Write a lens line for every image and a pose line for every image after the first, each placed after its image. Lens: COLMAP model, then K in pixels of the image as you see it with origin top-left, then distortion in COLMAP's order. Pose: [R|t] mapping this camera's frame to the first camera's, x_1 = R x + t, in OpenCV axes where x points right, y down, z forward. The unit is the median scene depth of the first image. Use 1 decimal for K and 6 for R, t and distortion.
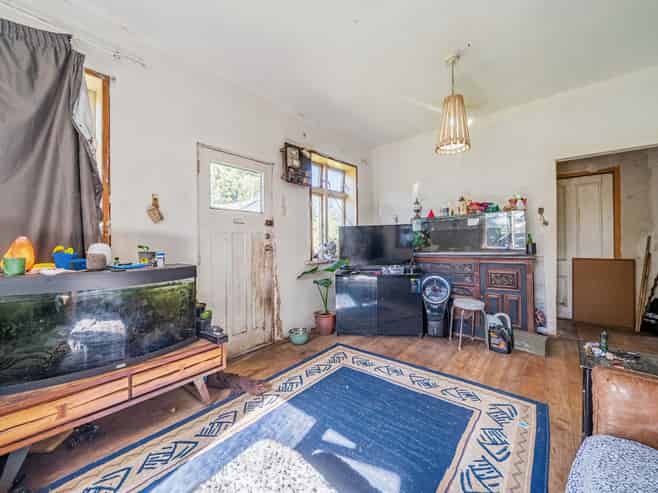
lens RADIAL K [[257.5, 0, 329.0], [0, 257.5, 246.5], [0, 0, 1]] dist [-0.000790, -0.000042]
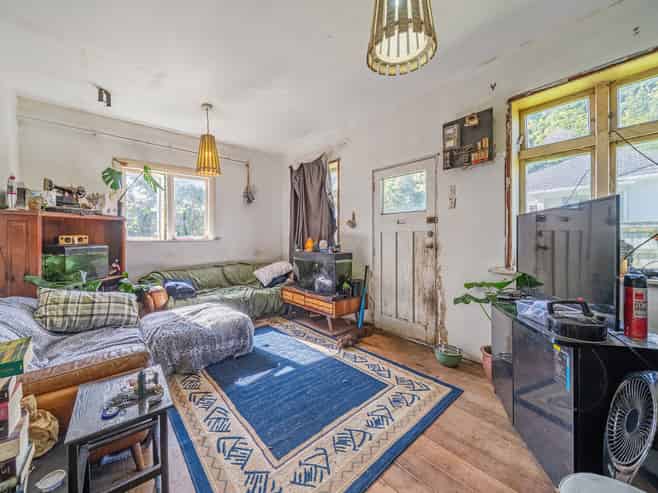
lens RADIAL K [[257.2, 0, 312.4], [0, 257.2, 242.2], [0, 0, 1]] dist [-0.000679, -0.000040]
pose [[-0.169726, 0.032495, -0.984955, 0.964918], [-0.003240, 0.999432, 0.033531, -0.049178], [0.985486, 0.008882, -0.169524, 0.909423]]
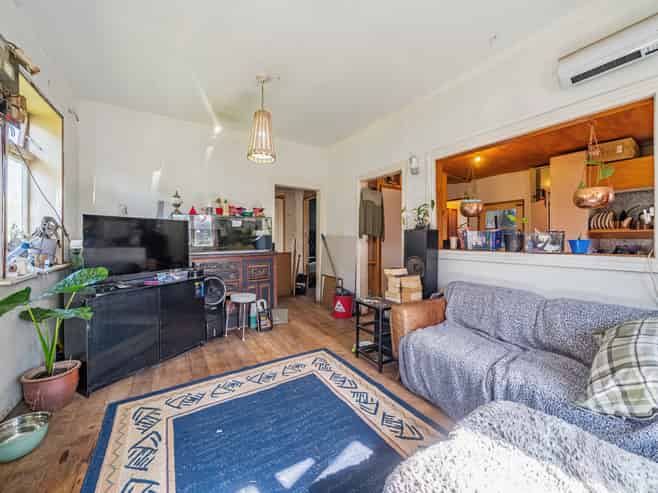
lens RADIAL K [[257.2, 0, 312.4], [0, 257.2, 242.2], [0, 0, 1]] dist [-0.000679, -0.000040]
pose [[0.332244, 0.001996, 0.943191, -0.487512], [0.004386, 0.999984, -0.003661, -0.011985], [-0.943183, 0.005354, 0.332230, 0.419325]]
